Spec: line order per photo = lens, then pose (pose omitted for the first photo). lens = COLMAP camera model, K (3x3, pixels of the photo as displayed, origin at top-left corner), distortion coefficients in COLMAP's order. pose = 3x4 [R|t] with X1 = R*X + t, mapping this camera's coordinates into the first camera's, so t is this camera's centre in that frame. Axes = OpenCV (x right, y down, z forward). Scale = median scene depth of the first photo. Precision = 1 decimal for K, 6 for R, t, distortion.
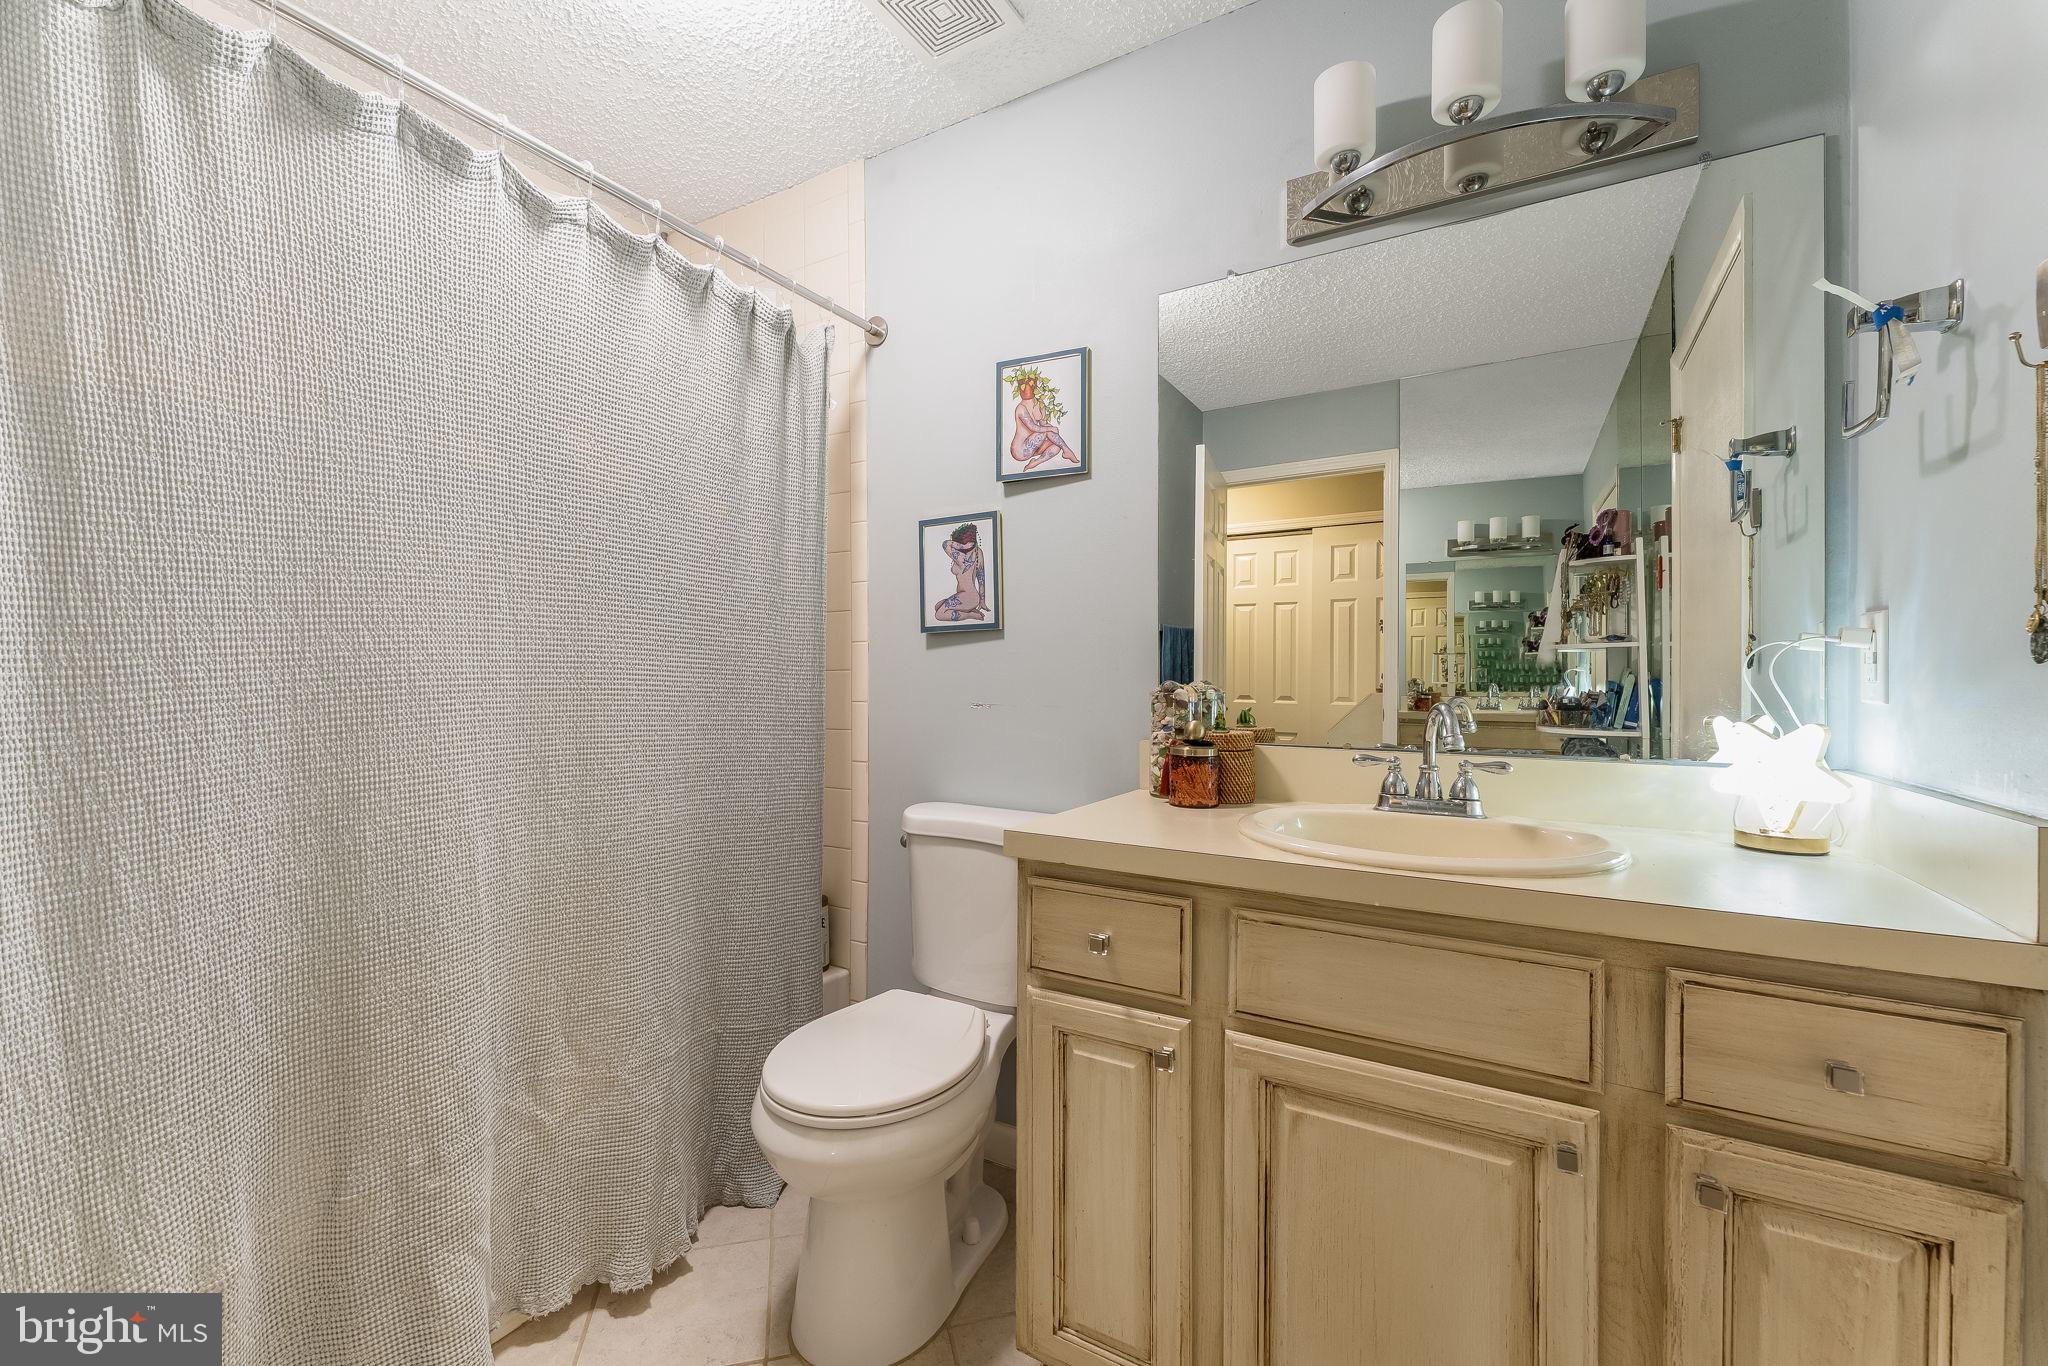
lens RADIAL K [[867.9, 0, 1019.8], [0, 867.9, 687.9], [0, 0, 1]] dist [0.004428, -0.000280]
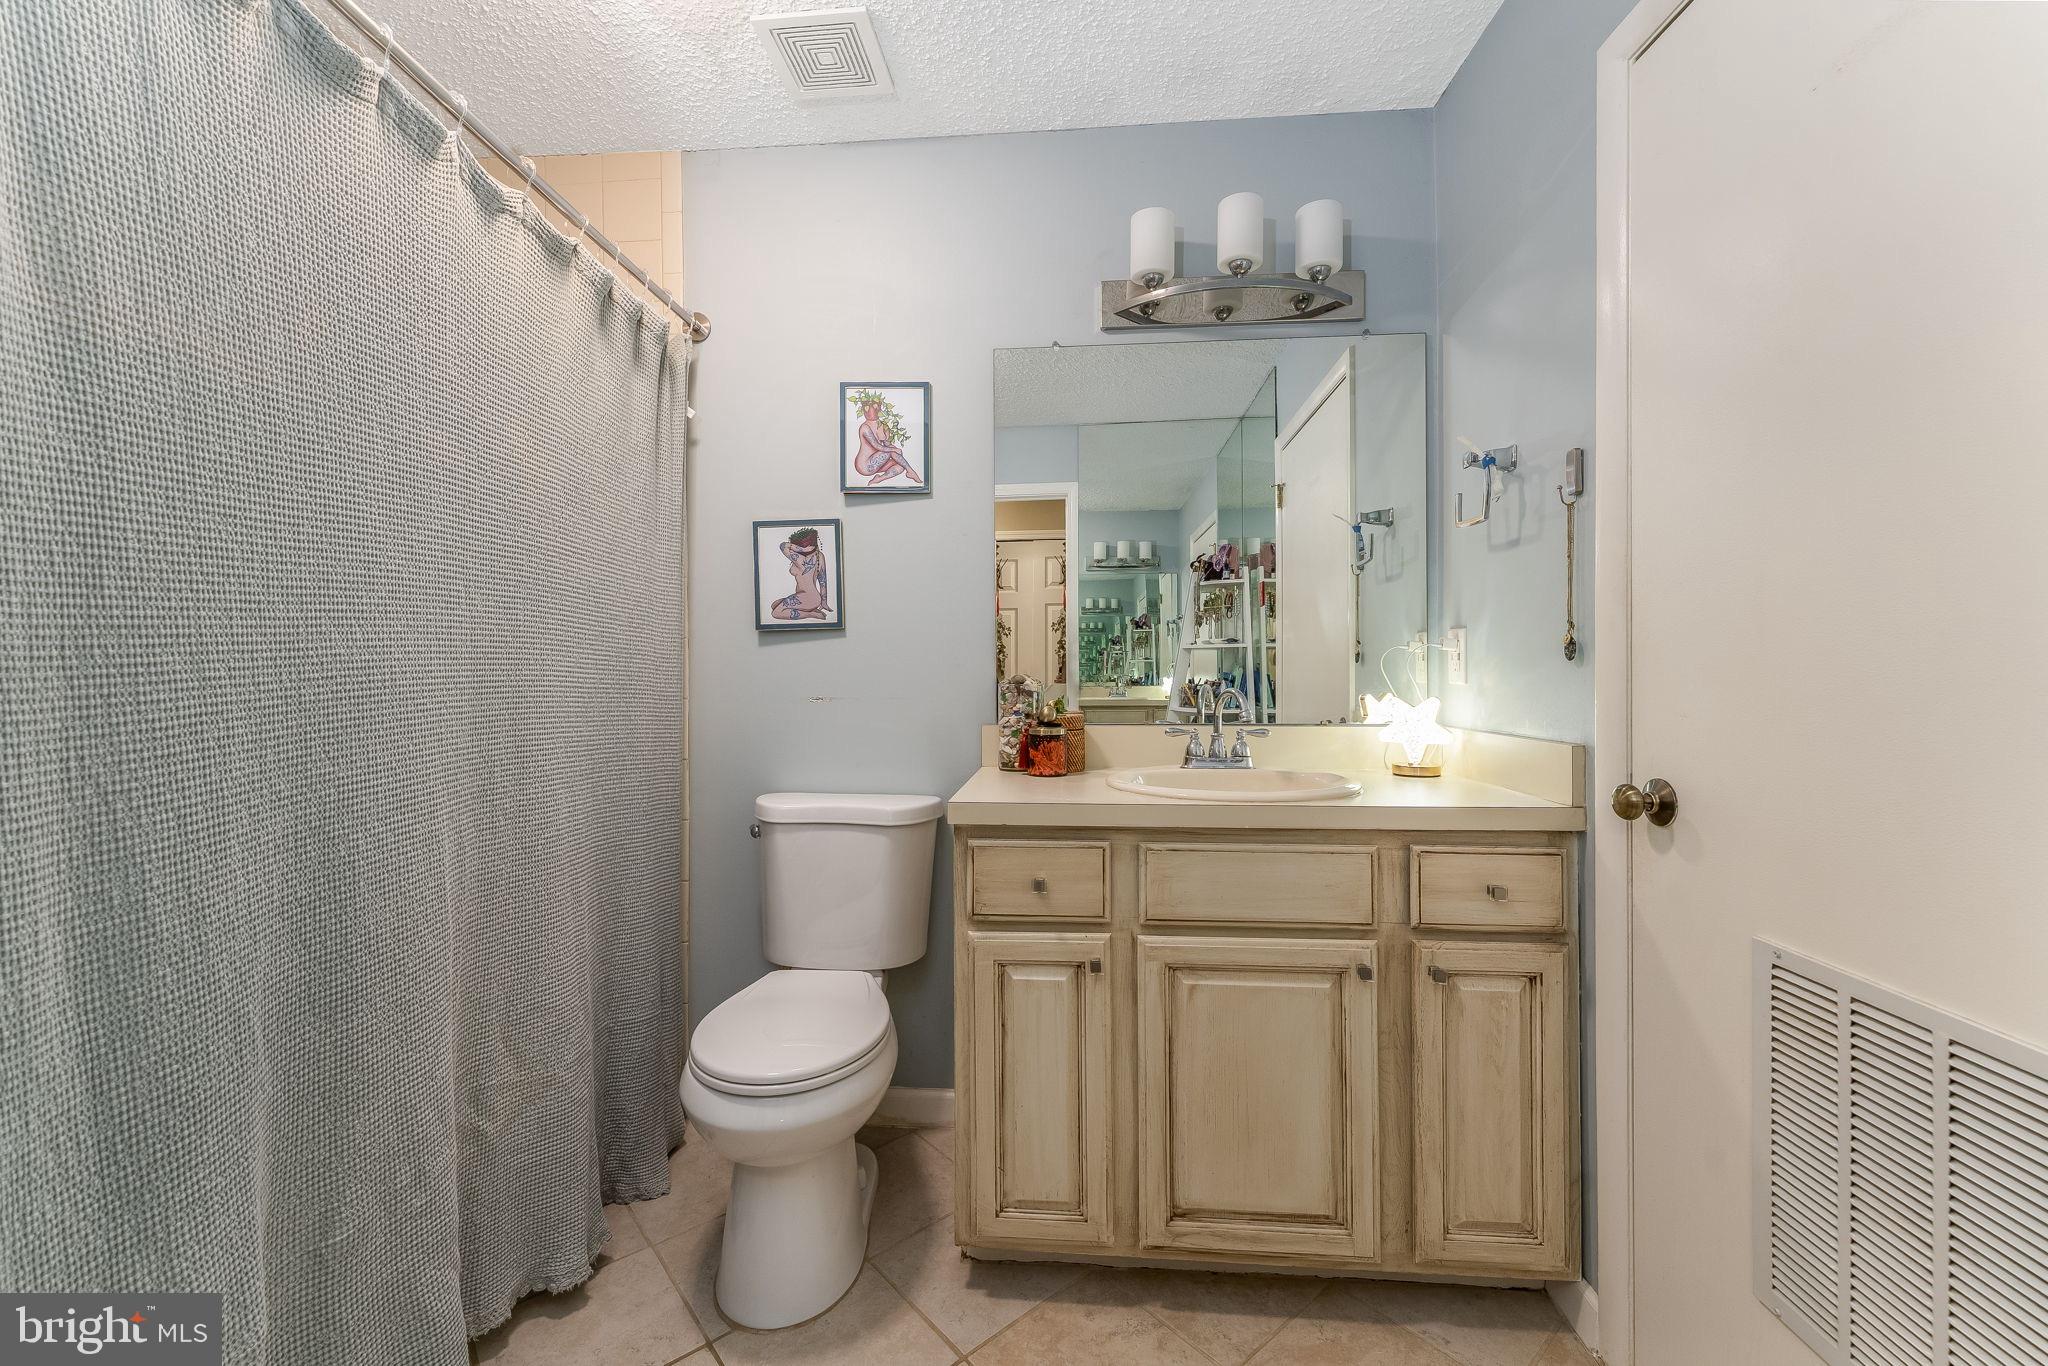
lens RADIAL K [[890.8, 0, 1019.7], [0, 890.8, 670.4], [0, 0, 1]] dist [-0.001743, -0.007955]
pose [[0.900612, -0.005266, 0.434593, -0.599698], [0.011955, 0.999848, -0.012660, 0.003872], [-0.434460, 0.016597, 0.900538, -0.182996]]
